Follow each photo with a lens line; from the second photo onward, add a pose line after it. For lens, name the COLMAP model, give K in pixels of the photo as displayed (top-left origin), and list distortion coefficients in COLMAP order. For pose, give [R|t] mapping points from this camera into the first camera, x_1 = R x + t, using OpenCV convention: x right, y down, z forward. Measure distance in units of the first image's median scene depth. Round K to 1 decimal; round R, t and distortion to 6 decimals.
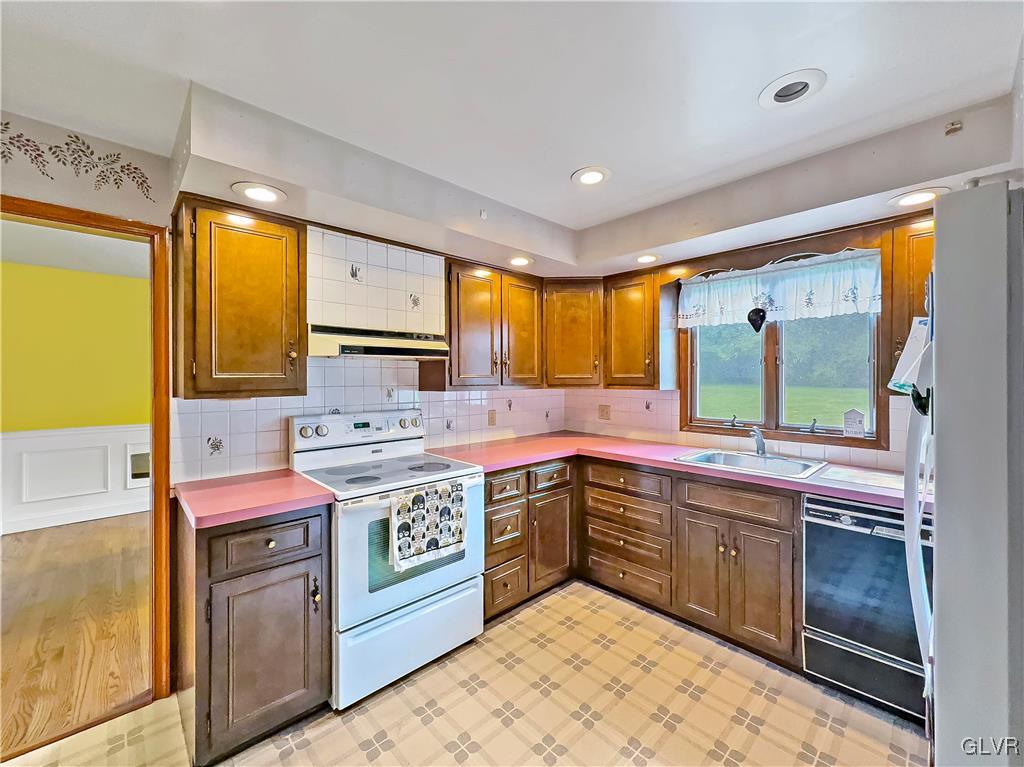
lens RADIAL K [[422.2, 0, 513.6], [0, 422.2, 378.5], [0, 0, 1]] dist [-0.000785, 0.000177]
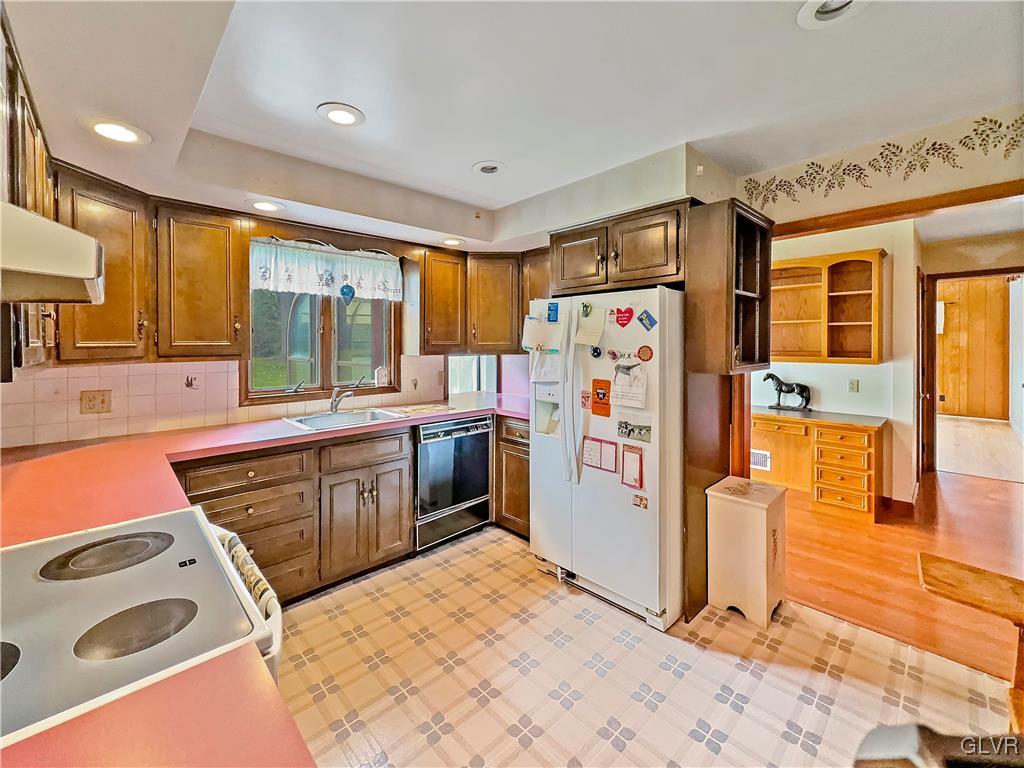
lens RADIAL K [[422.2, 0, 513.5], [0, 422.2, 346.5], [0, 0, 1]] dist [-0.000785, 0.000177]
pose [[-0.002109, -0.008193, 0.999964, -0.565076], [0.007869, 0.999935, 0.008209, -0.002937], [-0.999967, 0.007886, -0.002044, 0.524112]]
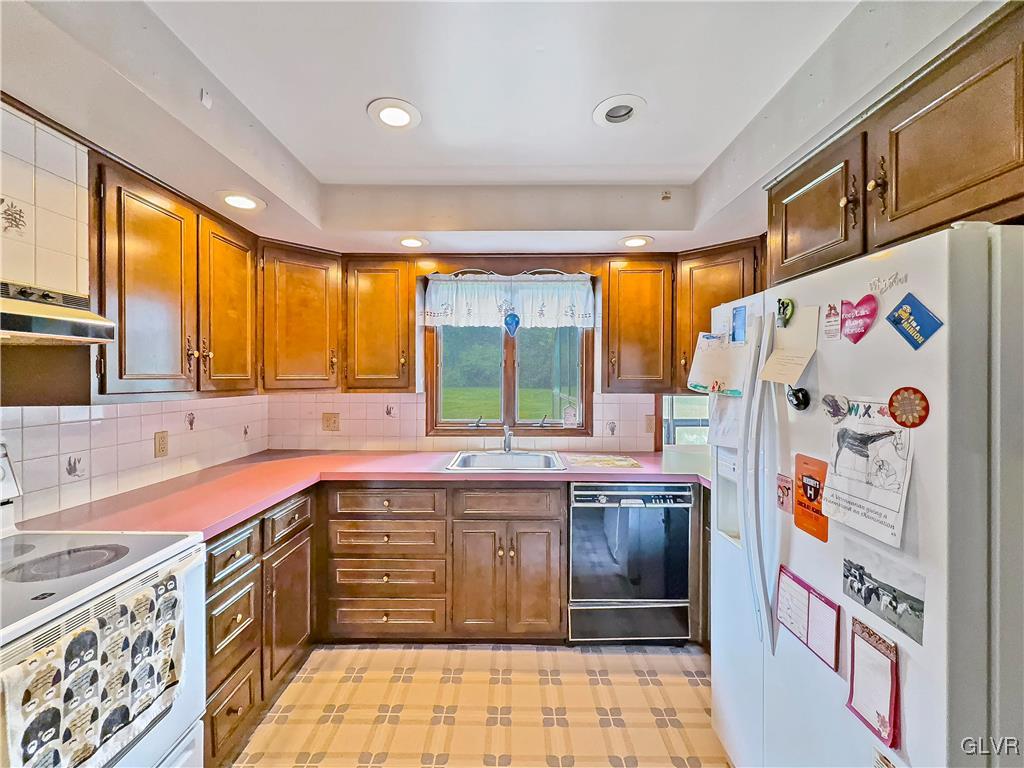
lens RADIAL K [[422.2, 0, 511.8], [0, 422.2, 378.9], [0, 0, 1]] dist [-0.000785, 0.000177]
pose [[0.692191, 0.000553, 0.721714, -0.176946], [0.000133, 1.000000, -0.000893, -0.001773], [-0.721714, 0.000714, 0.692191, 0.259632]]
